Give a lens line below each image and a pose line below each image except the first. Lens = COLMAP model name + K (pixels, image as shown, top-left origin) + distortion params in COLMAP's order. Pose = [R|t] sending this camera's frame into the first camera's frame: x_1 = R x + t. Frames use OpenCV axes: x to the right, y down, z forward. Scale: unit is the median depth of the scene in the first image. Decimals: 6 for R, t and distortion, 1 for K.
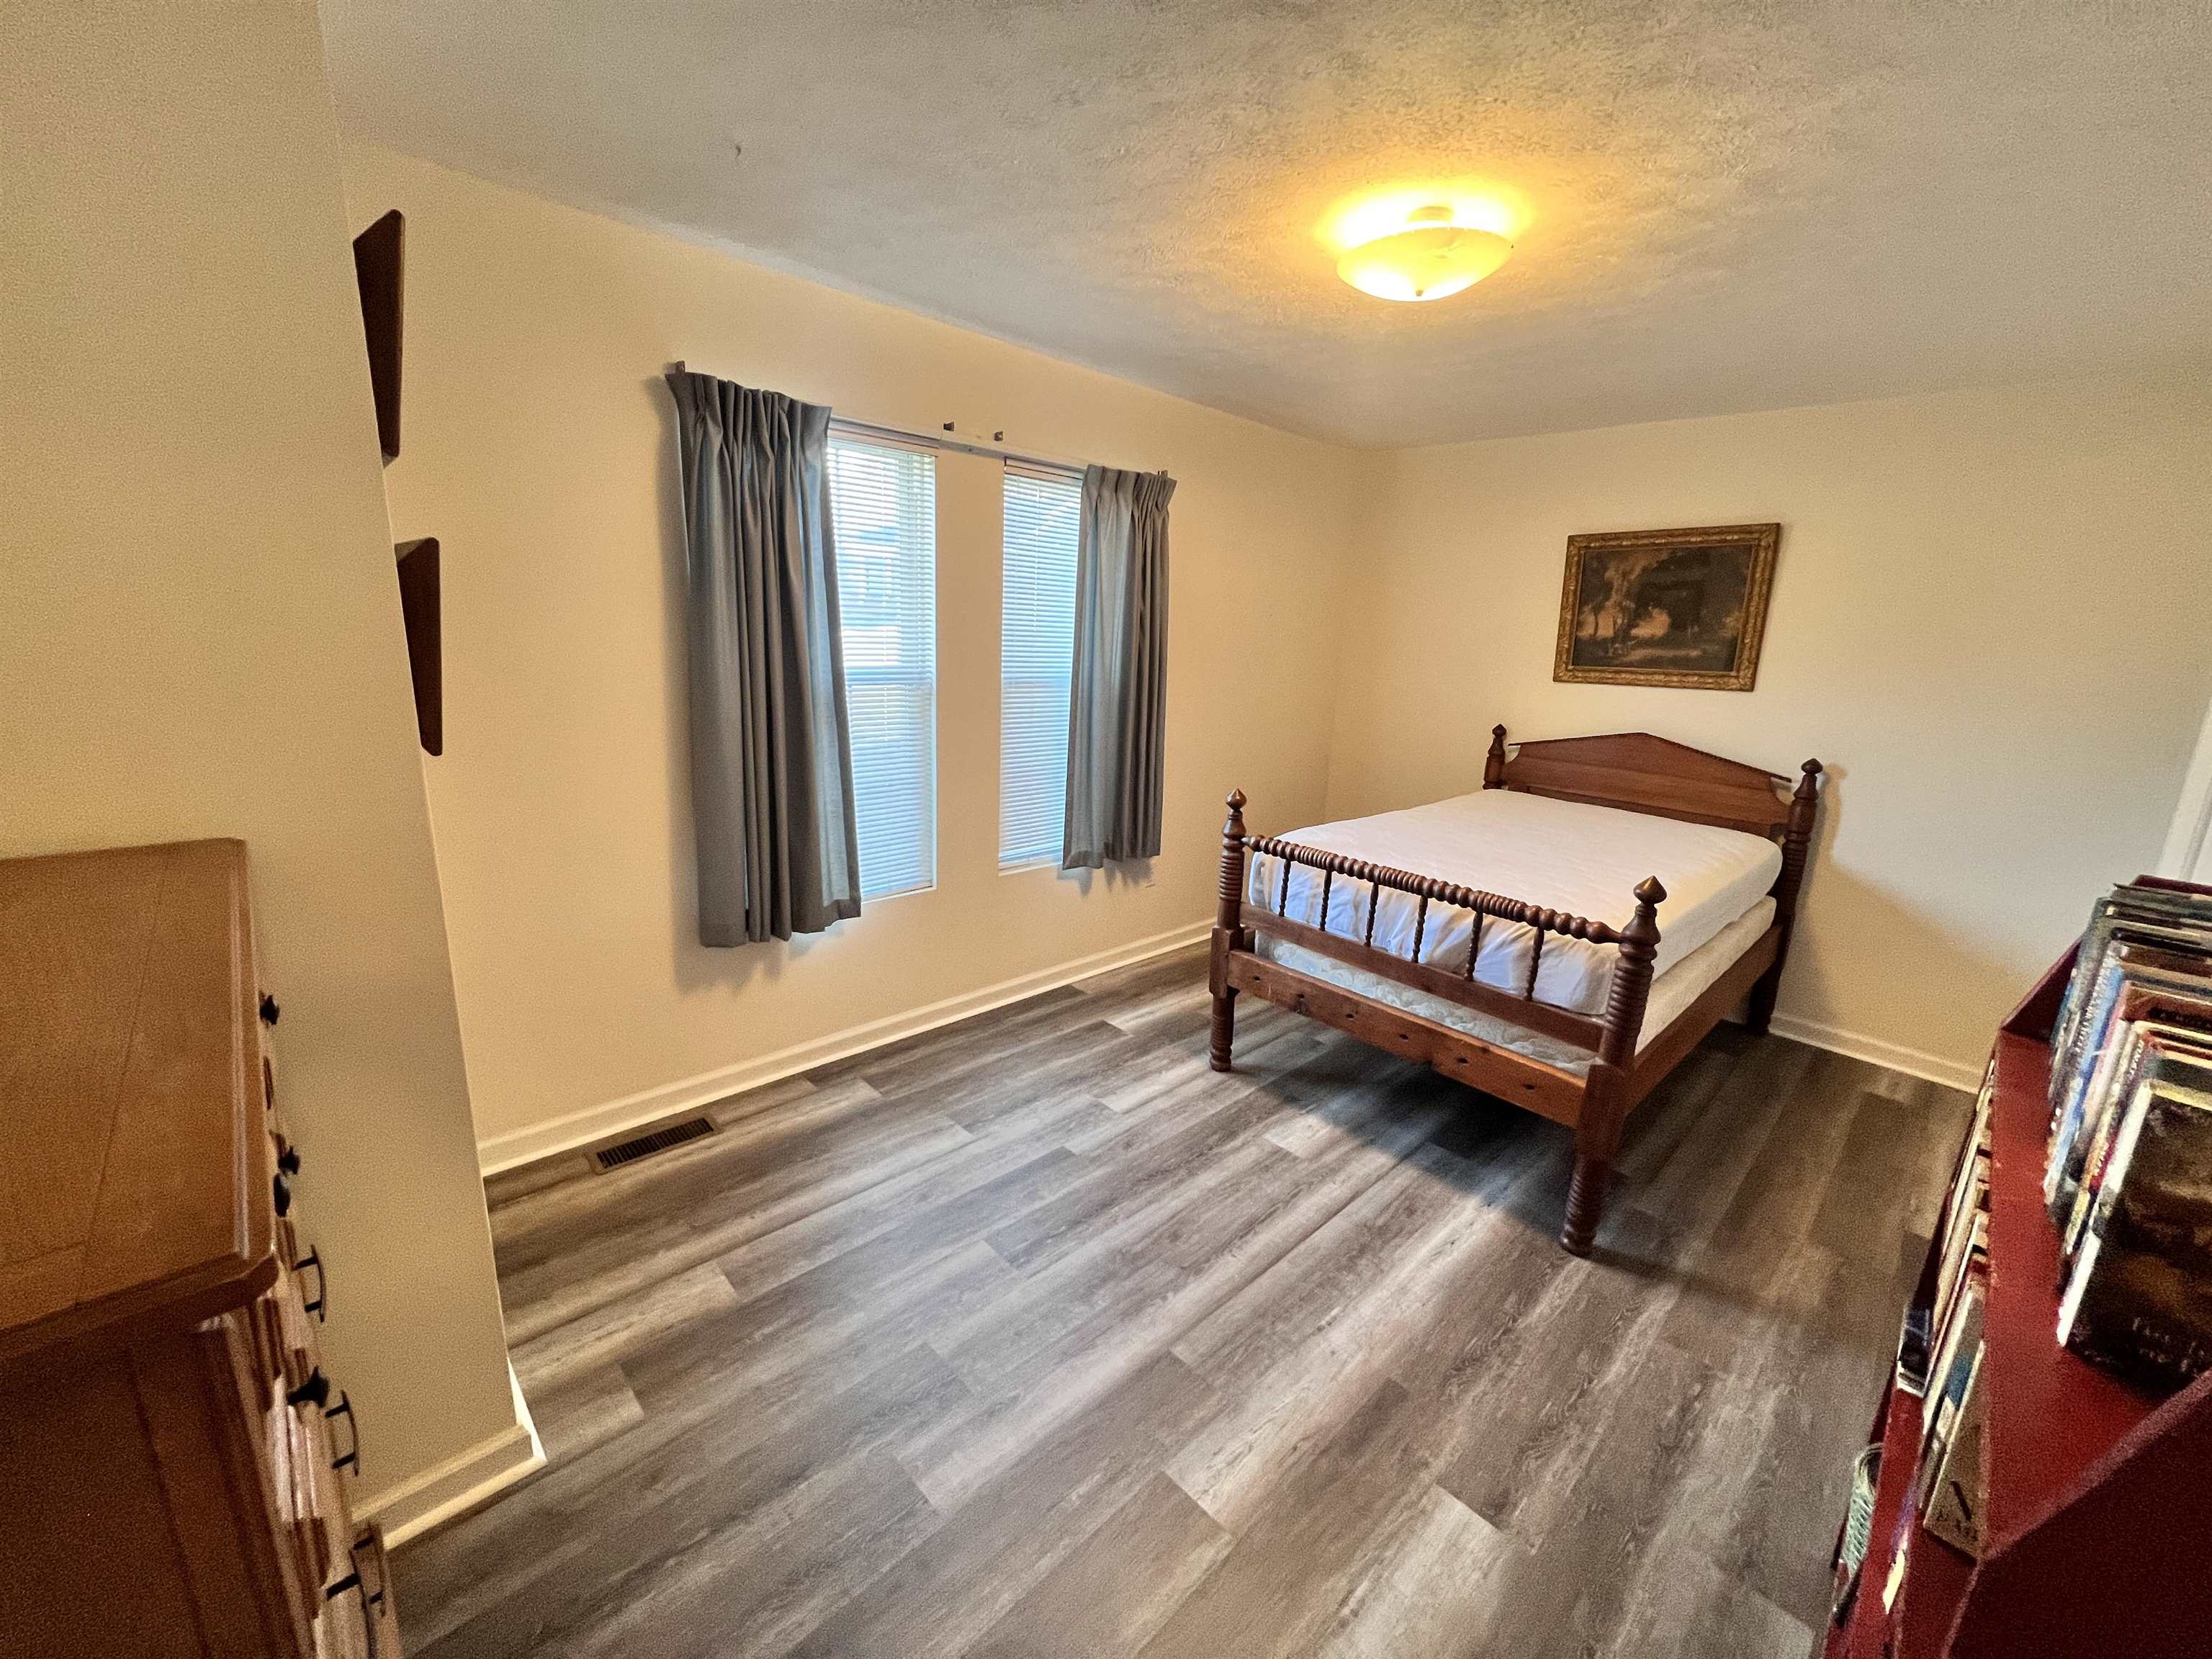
lens RADIAL K [[882.9, 0, 1102.3], [0, 882.9, 833.4], [0, 0, 1]] dist [0.000916, -0.000622]
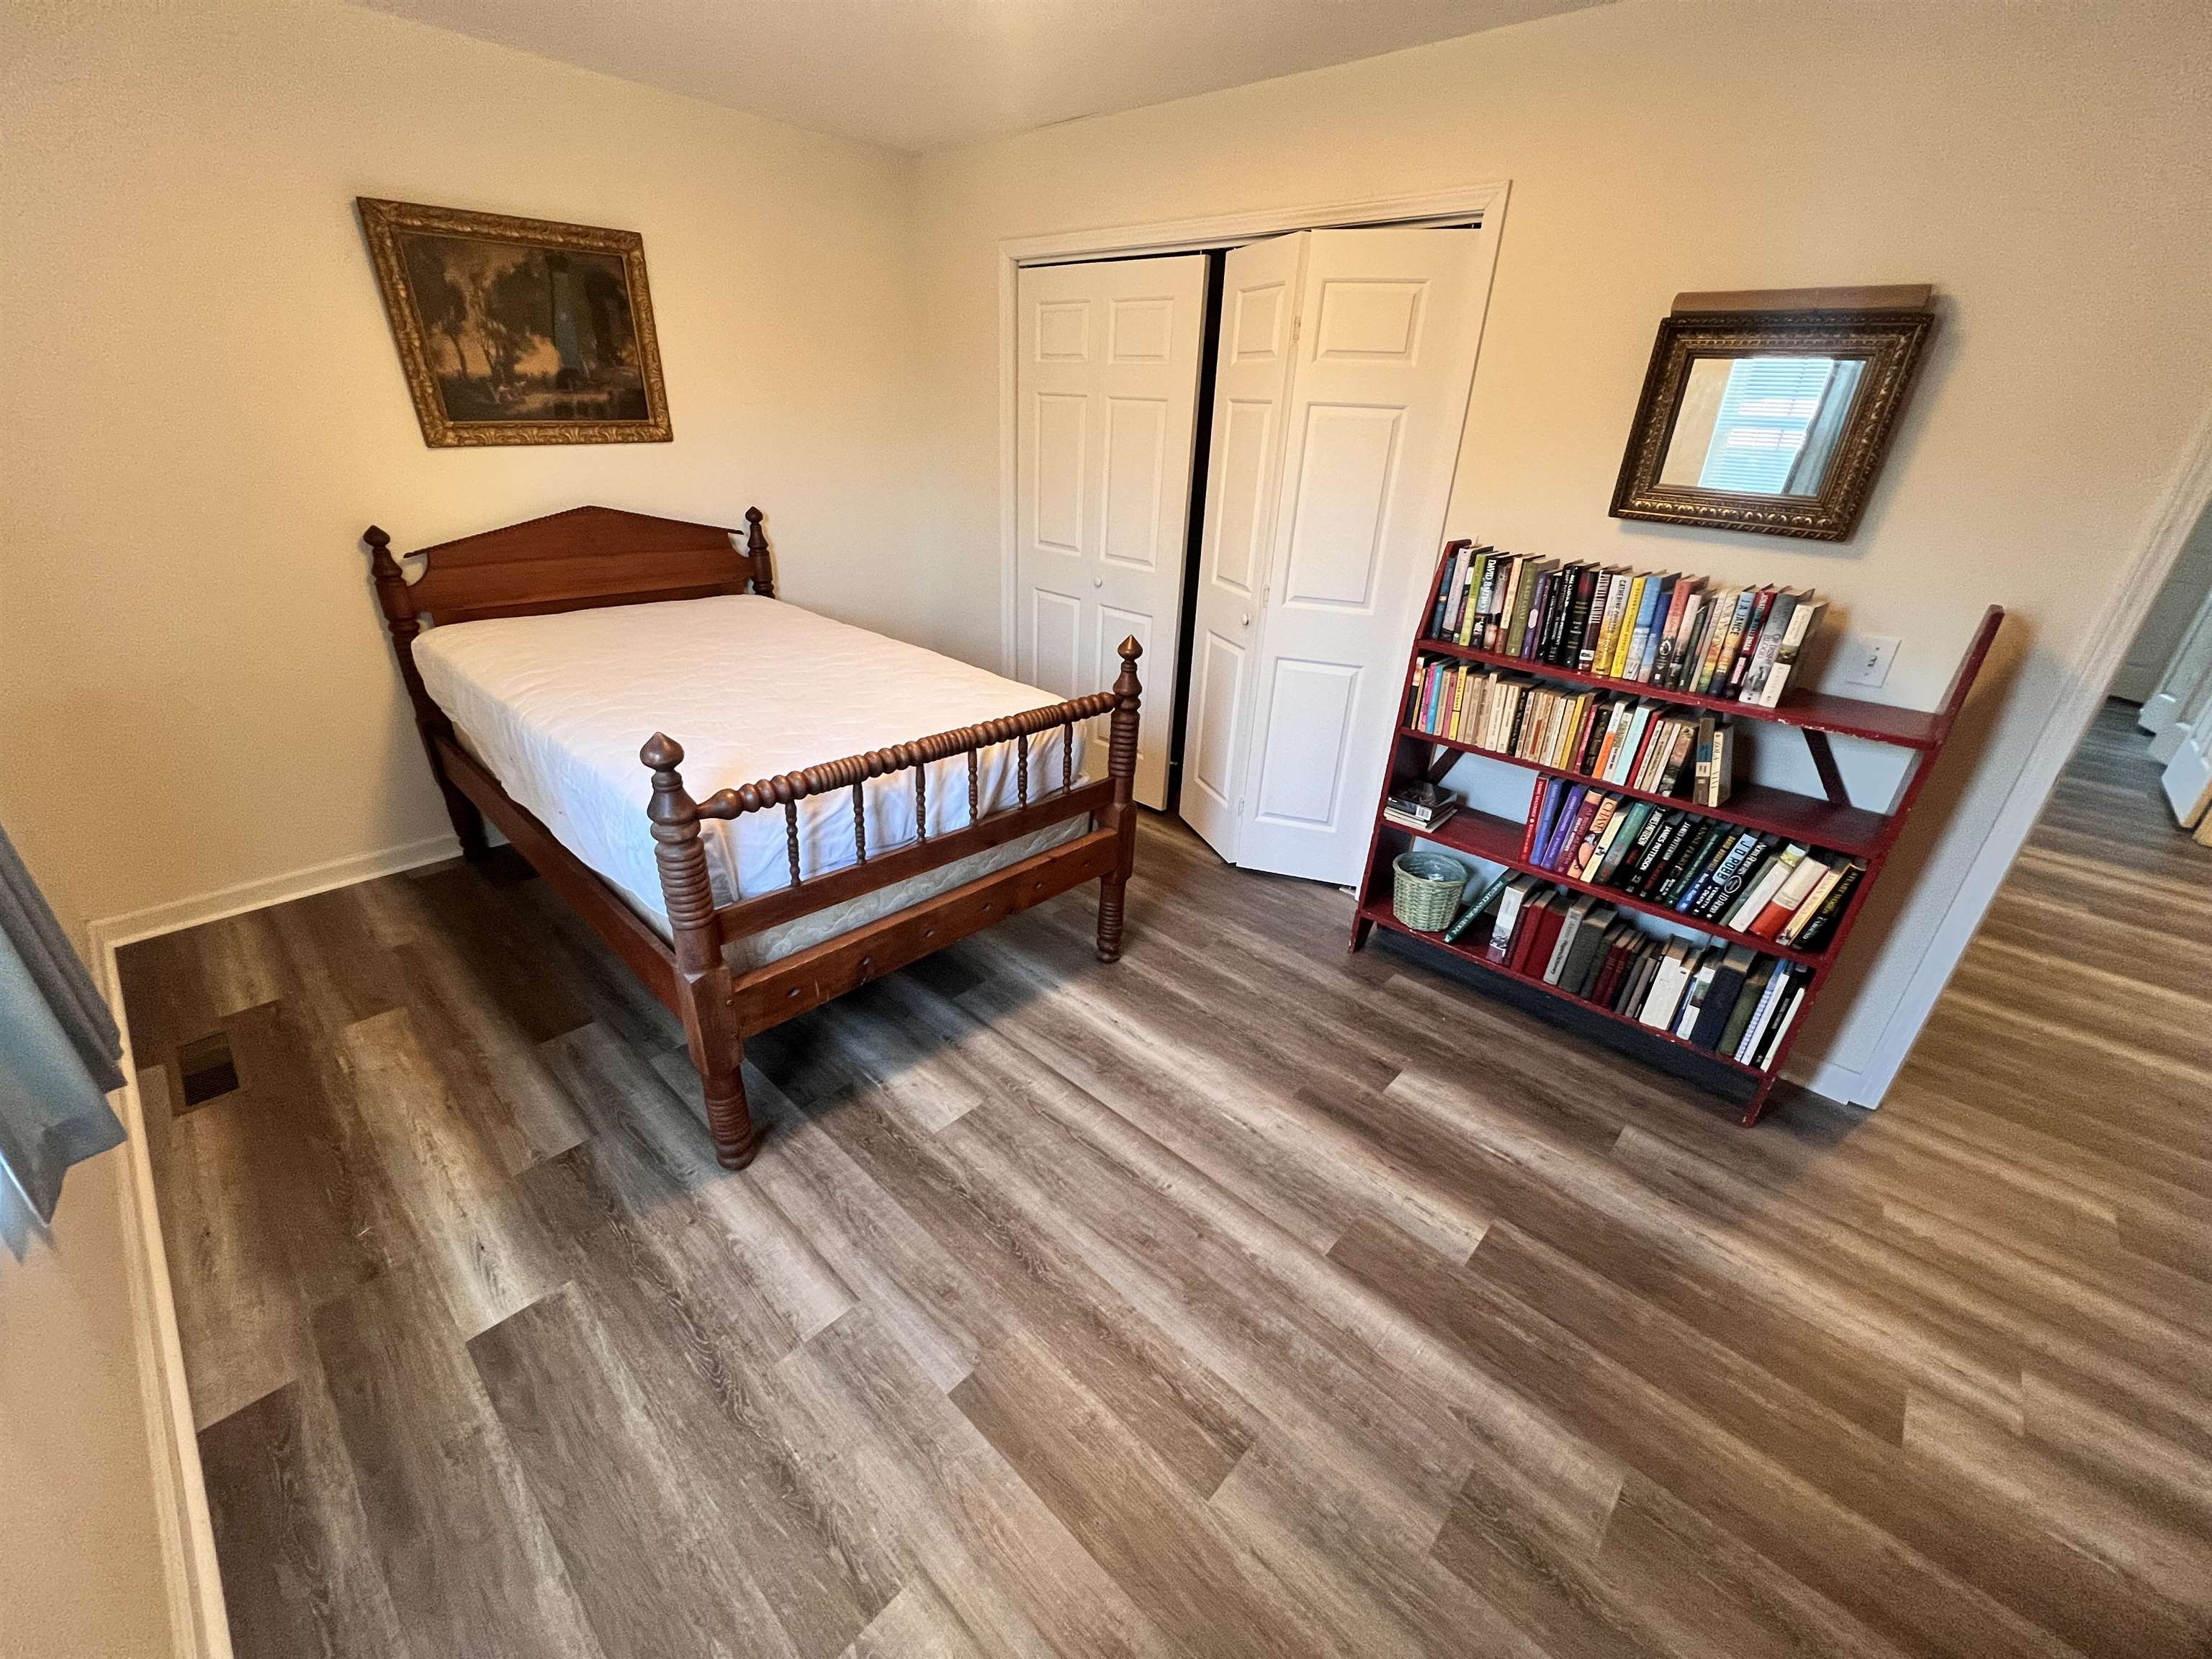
lens RADIAL K [[882.9, 0, 1102.8], [0, 882.9, 832.1], [0, 0, 1]] dist [0.000916, -0.000622]
pose [[-0.056457, -0.475483, 0.877912, -0.363415], [0.190360, 0.858057, 0.476971, -0.209025], [-0.980090, 0.194048, 0.042070, 0.761847]]
